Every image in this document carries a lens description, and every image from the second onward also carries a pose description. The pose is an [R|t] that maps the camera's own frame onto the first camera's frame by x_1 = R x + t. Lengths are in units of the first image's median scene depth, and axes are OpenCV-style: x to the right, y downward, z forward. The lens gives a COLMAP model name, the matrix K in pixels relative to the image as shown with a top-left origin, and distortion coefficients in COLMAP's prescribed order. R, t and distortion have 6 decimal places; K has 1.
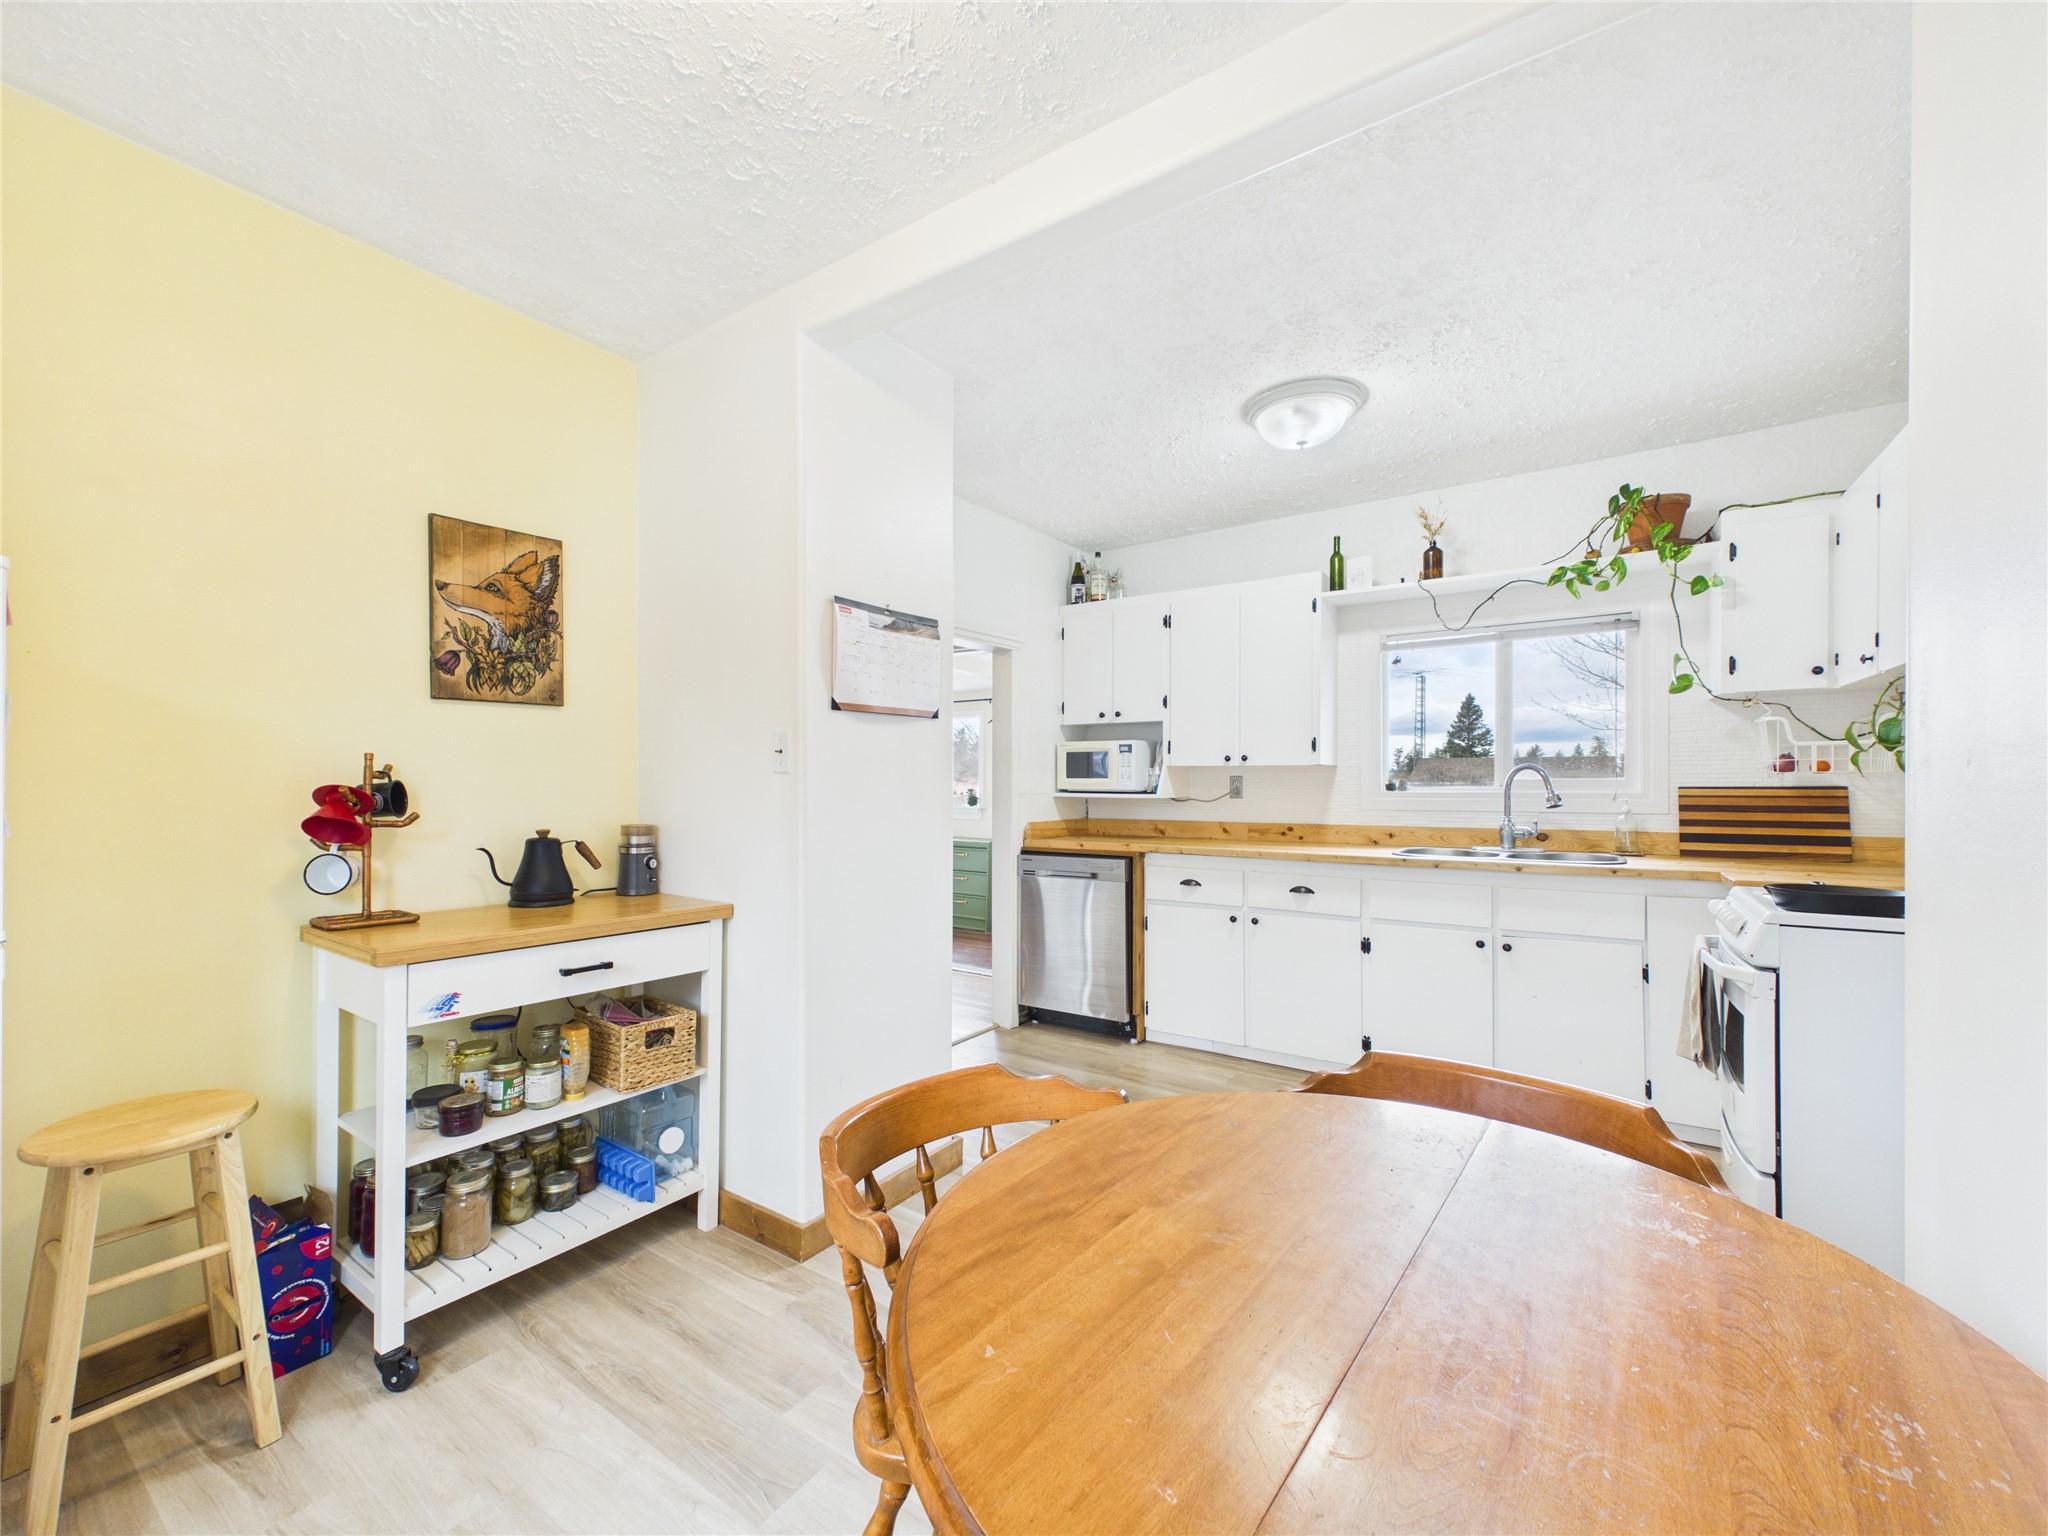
lens RADIAL K [[821.7, 0, 1023.7], [0, 821.7, 784.7], [0, 0, 1]] dist [0.000257, 0.000032]
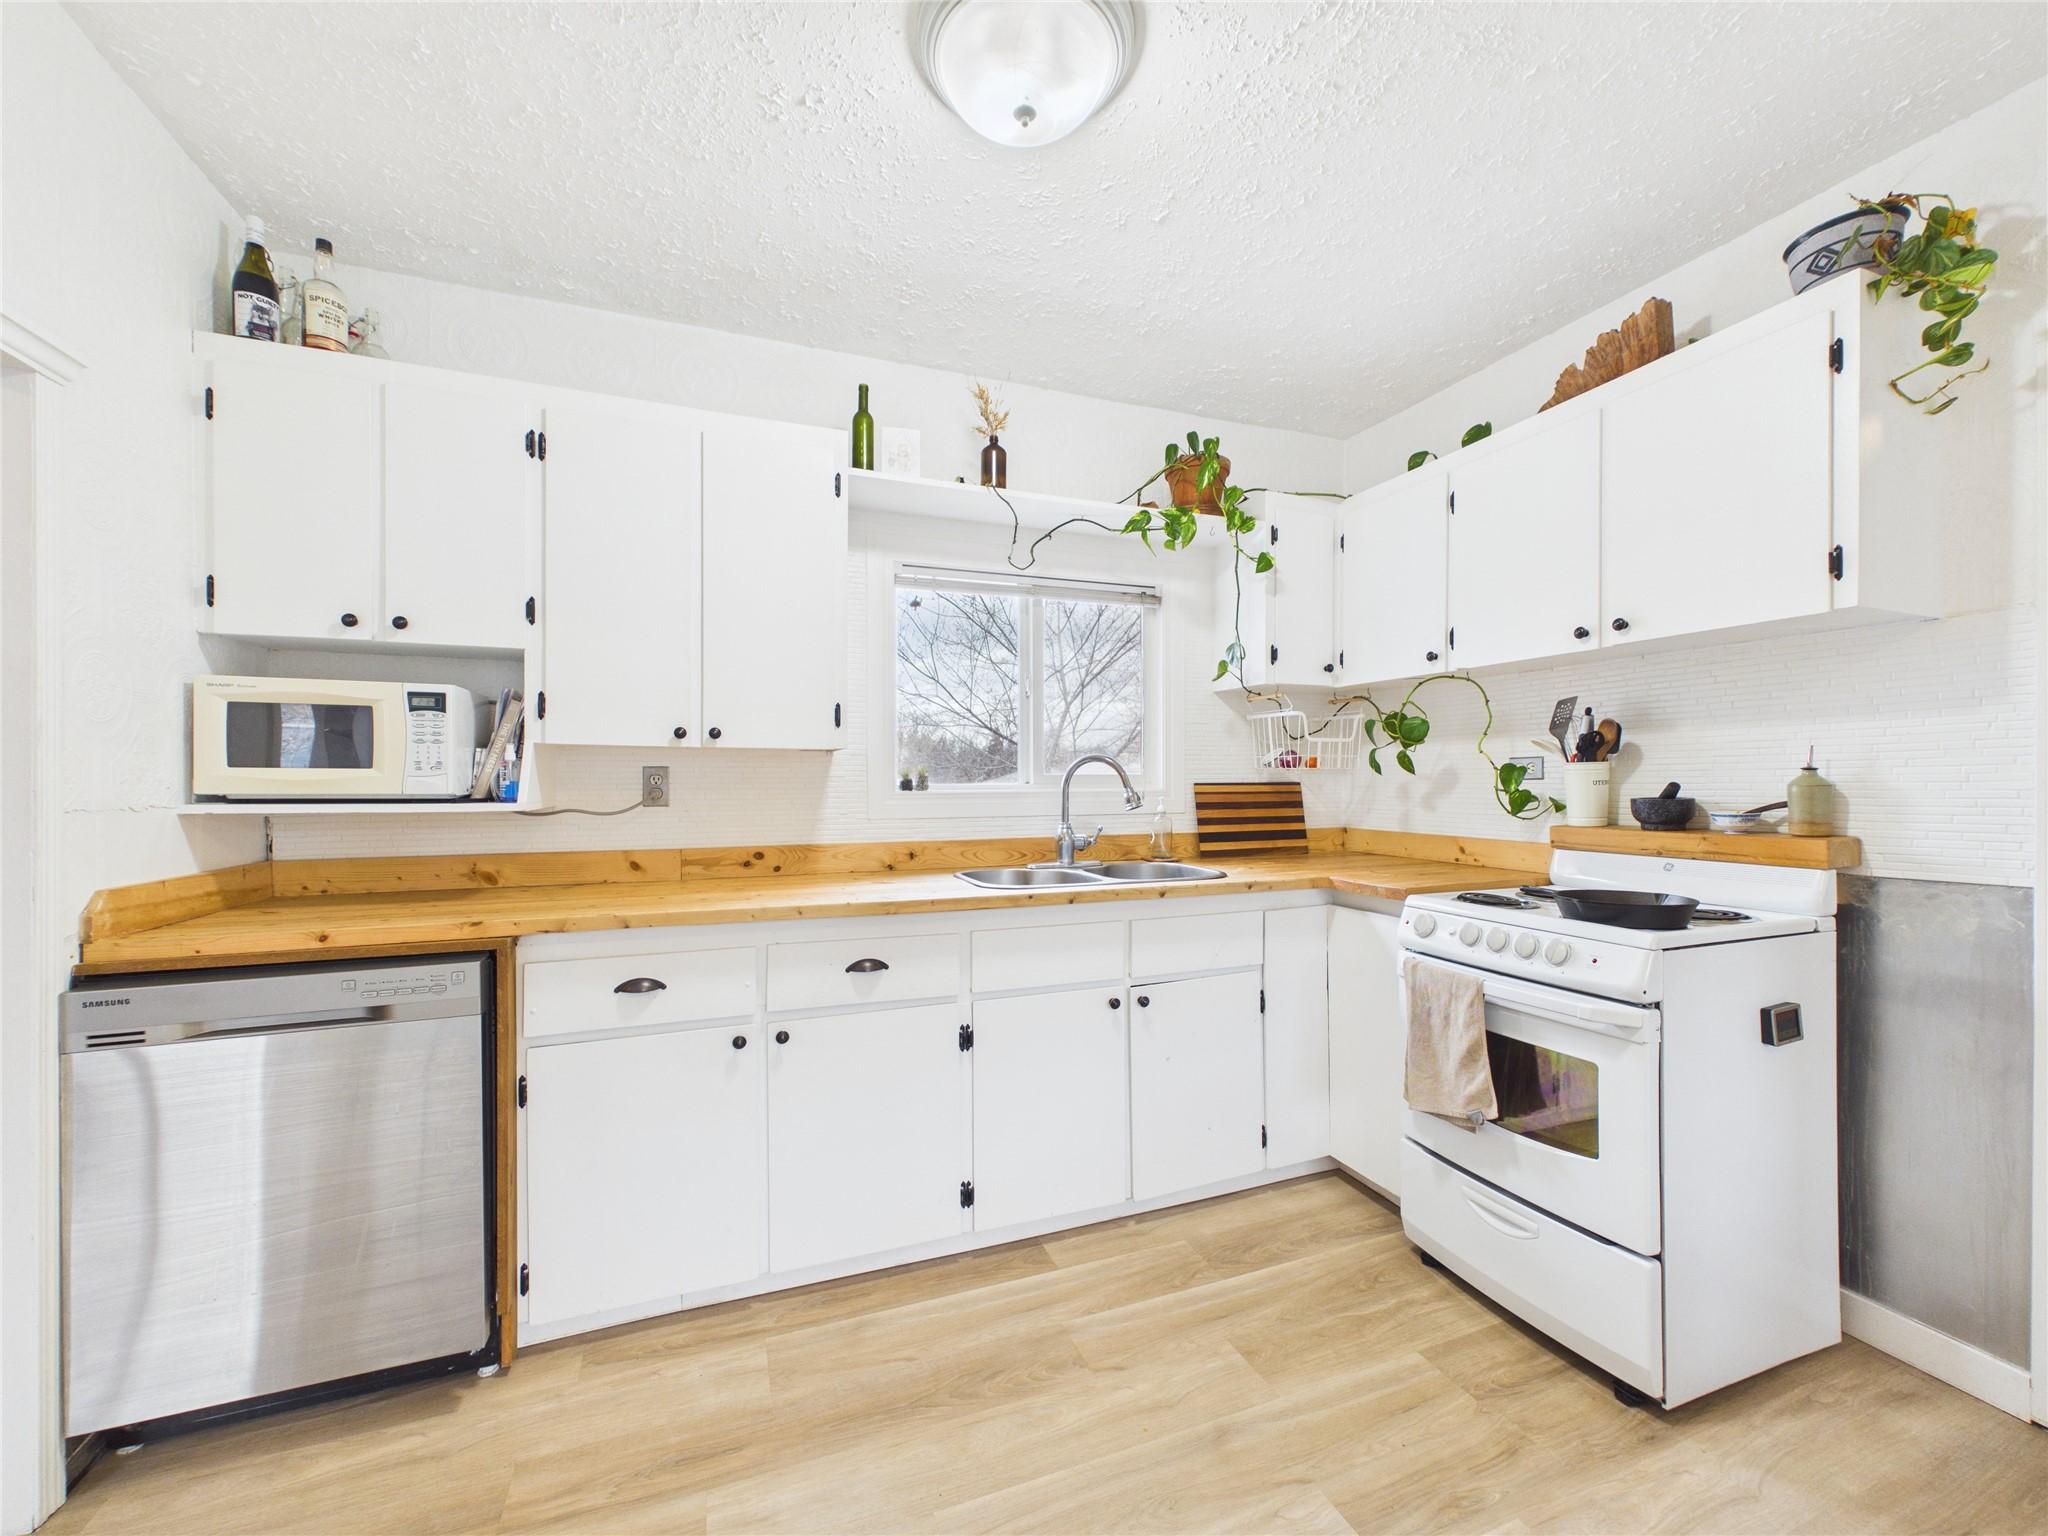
lens RADIAL K [[821.7, 0, 1023.7], [0, 821.7, 784.7], [0, 0, 1]] dist [0.000257, 0.000032]
pose [[0.572750, -0.005001, 0.819715, -0.067599], [0.002620, 0.999987, 0.004270, -0.000165], [-0.819726, -0.000298, 0.572756, 0.576466]]
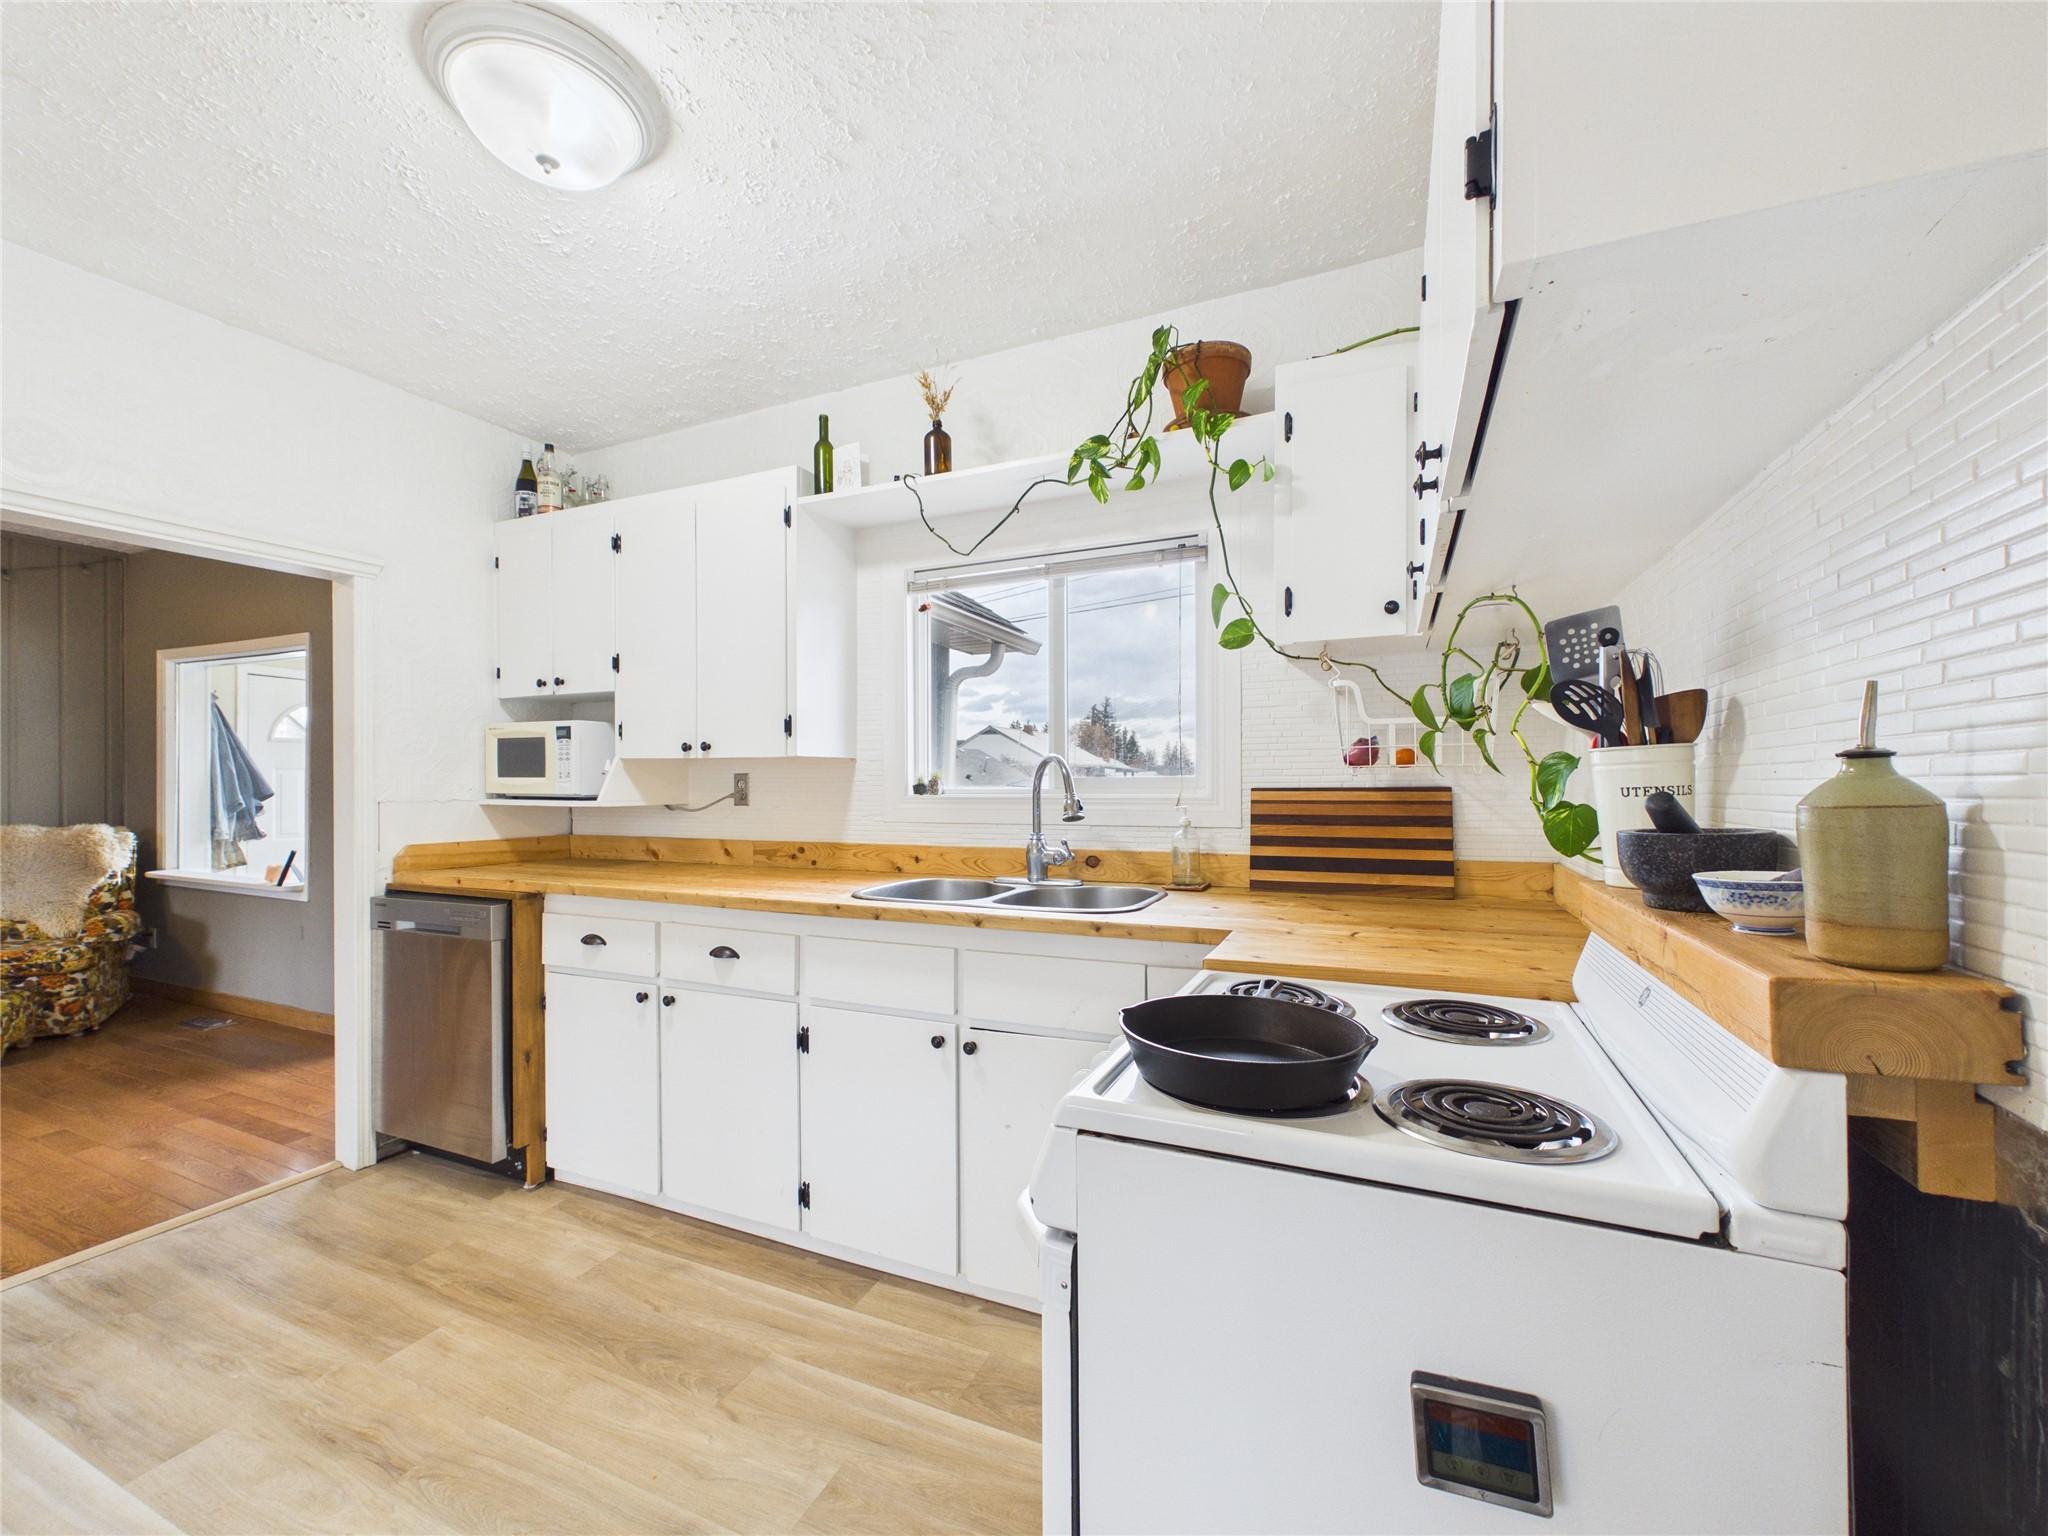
lens RADIAL K [[824.4, 0, 1025.2], [0, 824.4, 786.3], [0, 0, 1]] dist [0.001962, -0.000026]
pose [[0.984118, -0.003587, 0.177478, 0.449938], [0.003145, 0.999991, 0.002772, -0.001287], [-0.177486, -0.002170, 0.984121, 0.328226]]
